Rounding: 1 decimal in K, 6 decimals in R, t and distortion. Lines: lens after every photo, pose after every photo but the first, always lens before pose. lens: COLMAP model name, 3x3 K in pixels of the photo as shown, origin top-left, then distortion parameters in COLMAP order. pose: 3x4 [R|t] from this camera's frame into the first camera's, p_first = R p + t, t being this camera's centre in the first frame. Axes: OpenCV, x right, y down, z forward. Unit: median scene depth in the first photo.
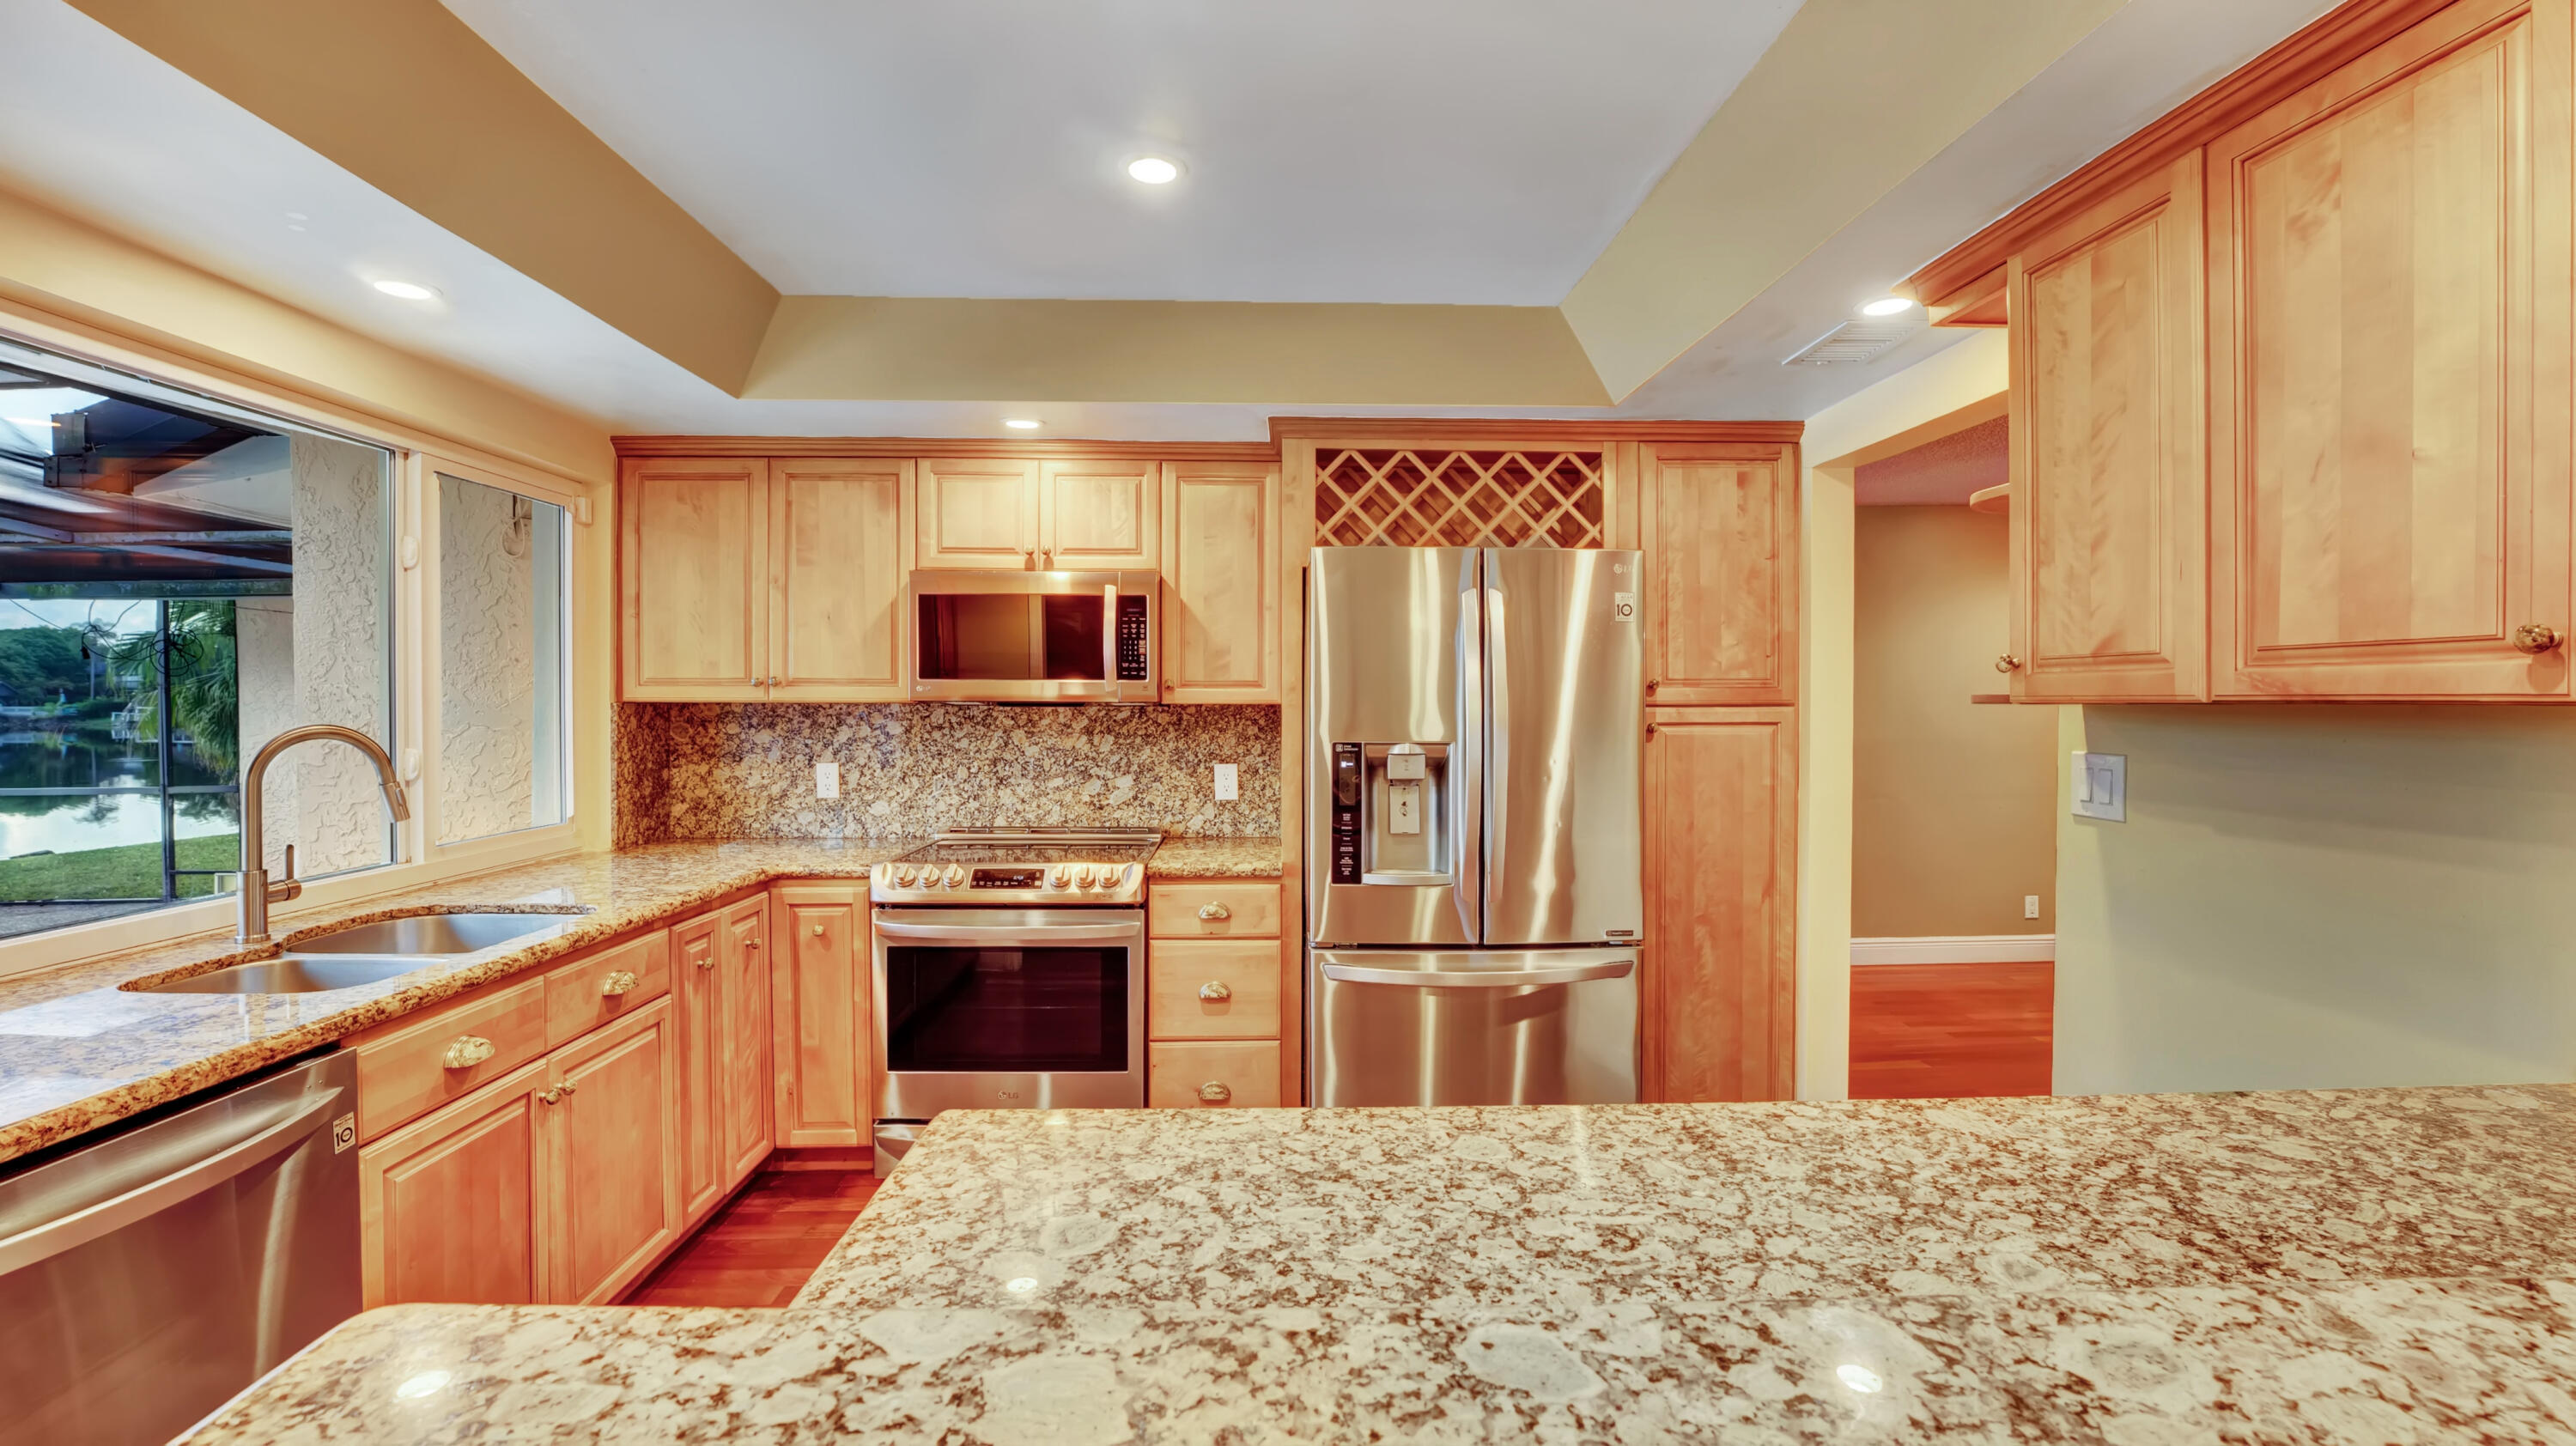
lens RADIAL K [[1047.1, 0, 1290.6], [0, 1047.1, 728.6], [0, 0, 1]] dist [-0.023809, -0.000047]
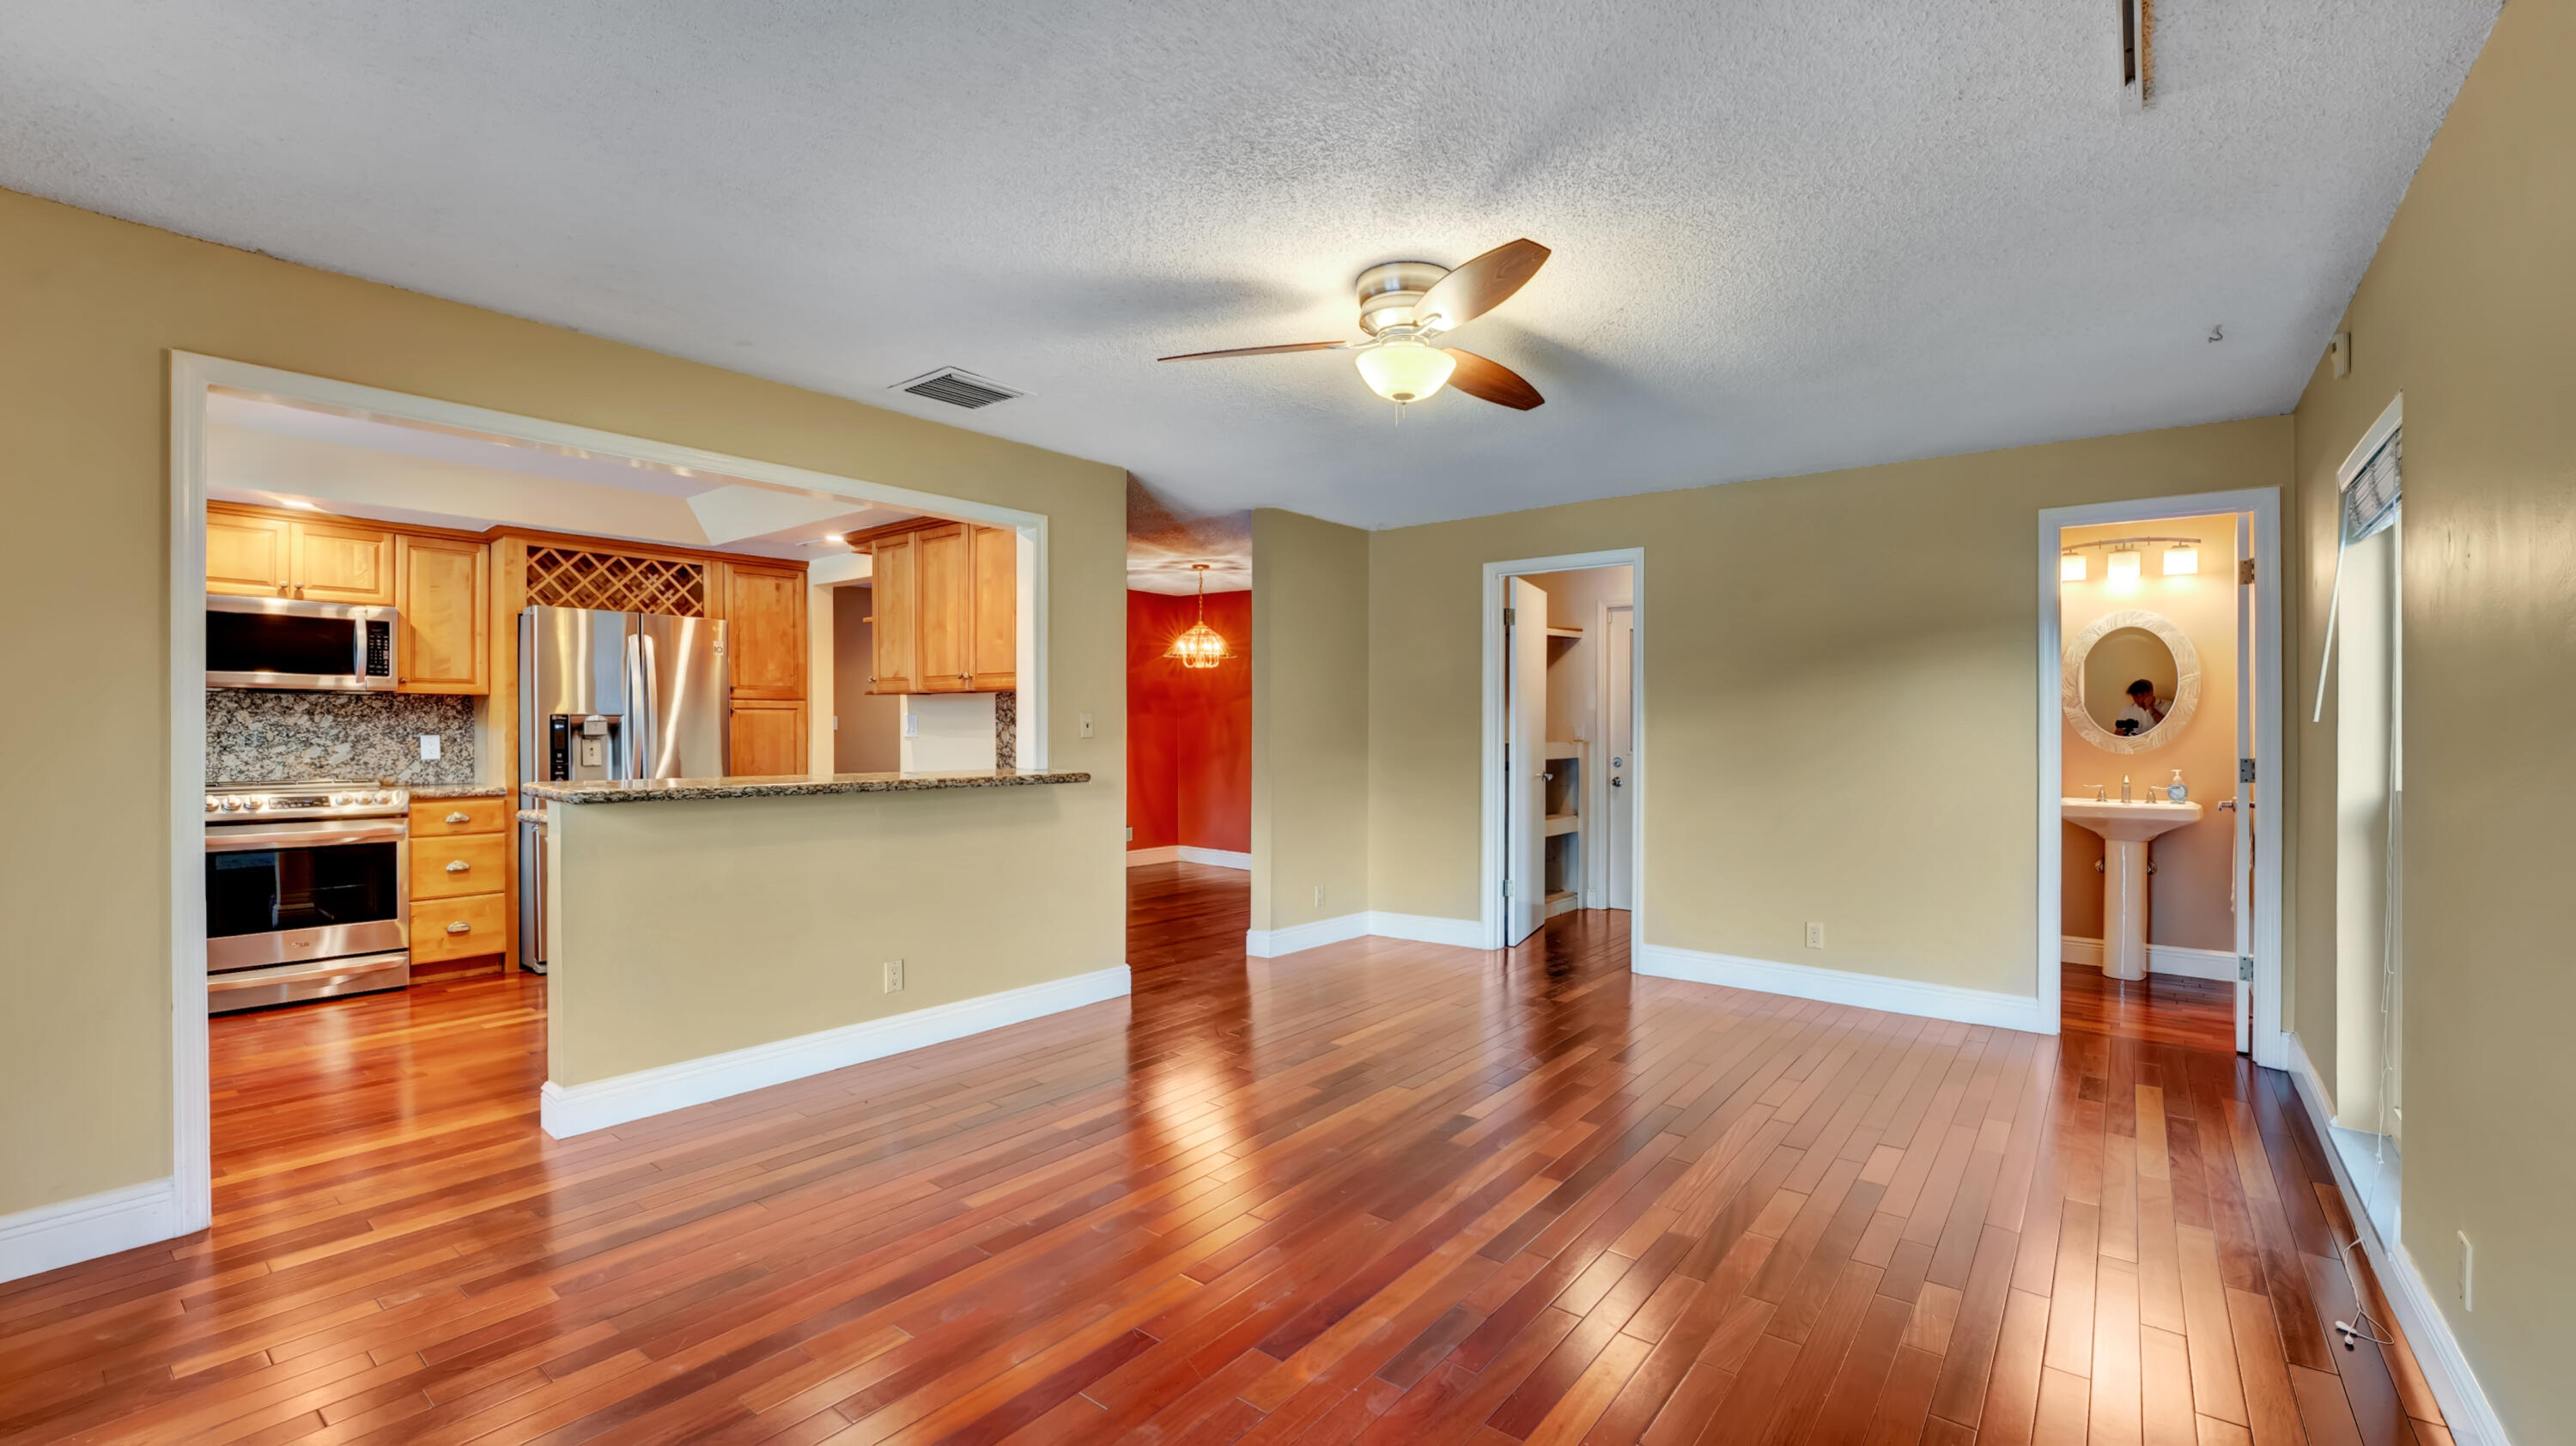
lens RADIAL K [[1078.5, 0, 1281.6], [0, 1078.5, 729.3], [0, 0, 1]] dist [-0.012102, -0.000133]
pose [[0.661255, -0.001312, 0.750160, -0.447587], [0.018501, 0.999723, -0.014559, 0.077593], [-0.749933, 0.023506, 0.661096, -1.019039]]
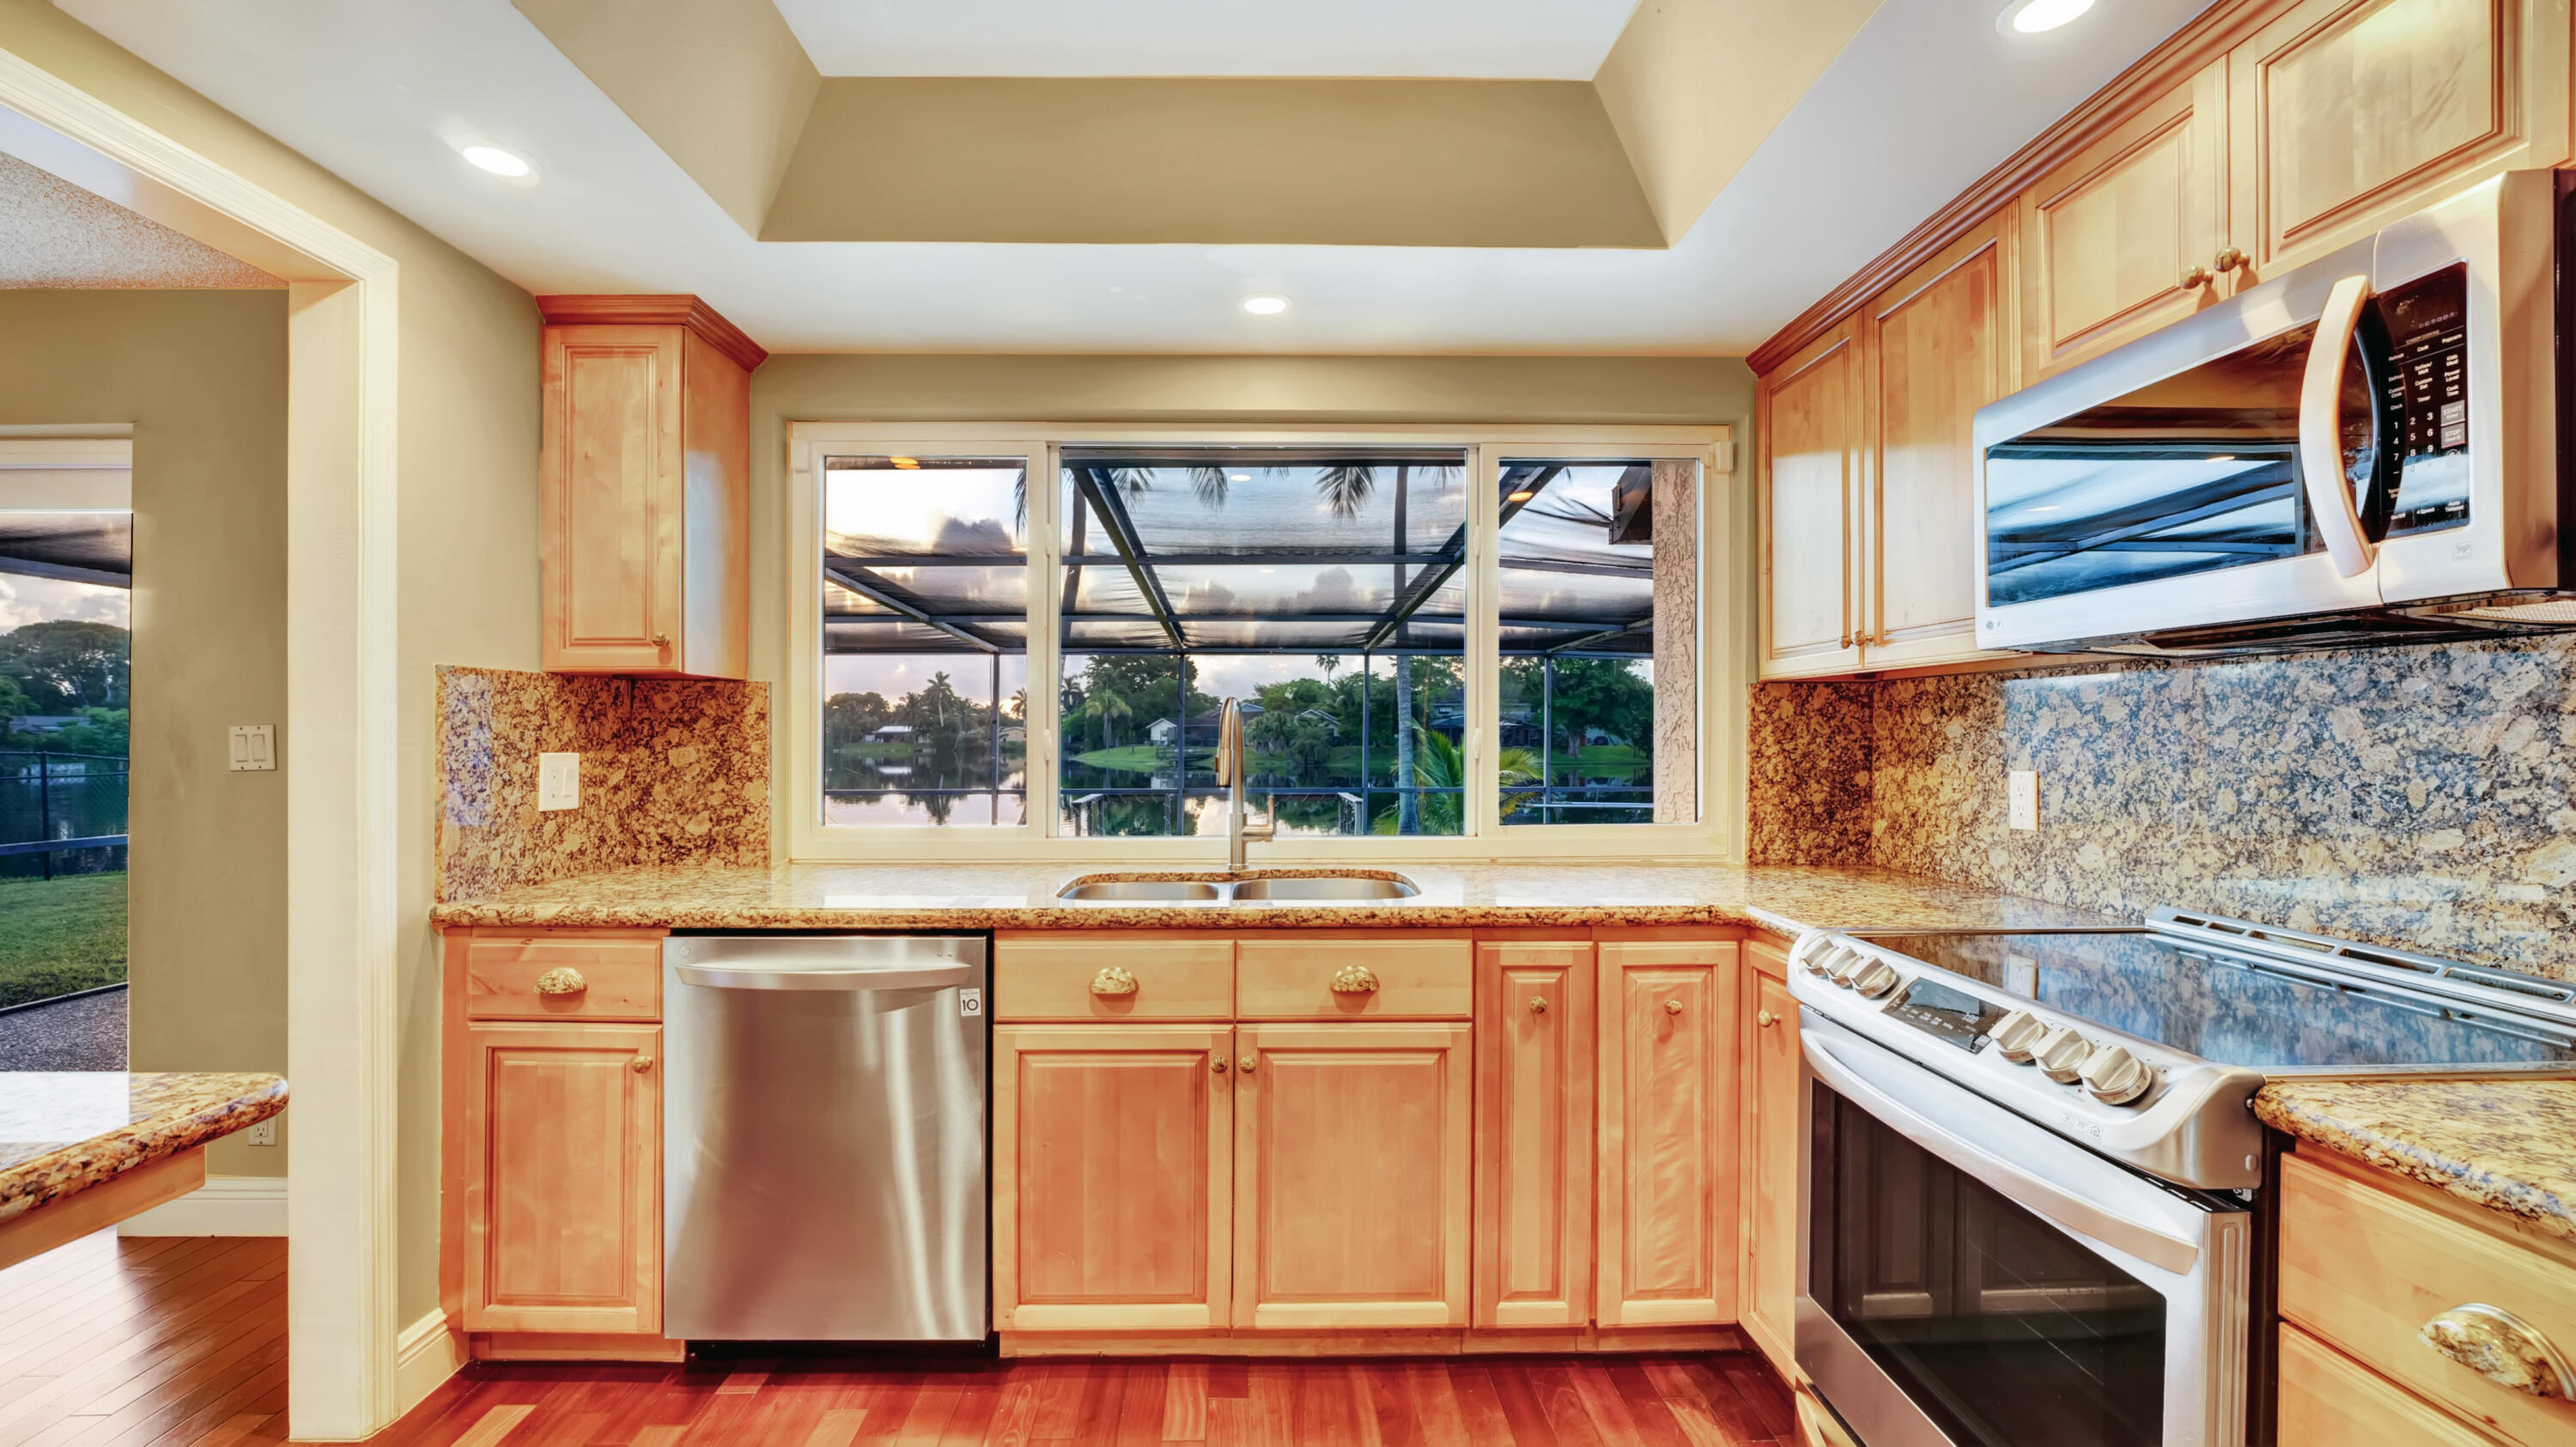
lens RADIAL K [[1047.2, 0, 1290.6], [0, 1047.2, 729.1], [0, 0, 1]] dist [-0.023809, -0.000047]
pose [[-0.005516, -0.007879, -0.999954, 0.165489], [-0.026246, 0.999626, -0.007732, 0.027098], [0.999640, 0.026202, -0.005721, 0.639714]]
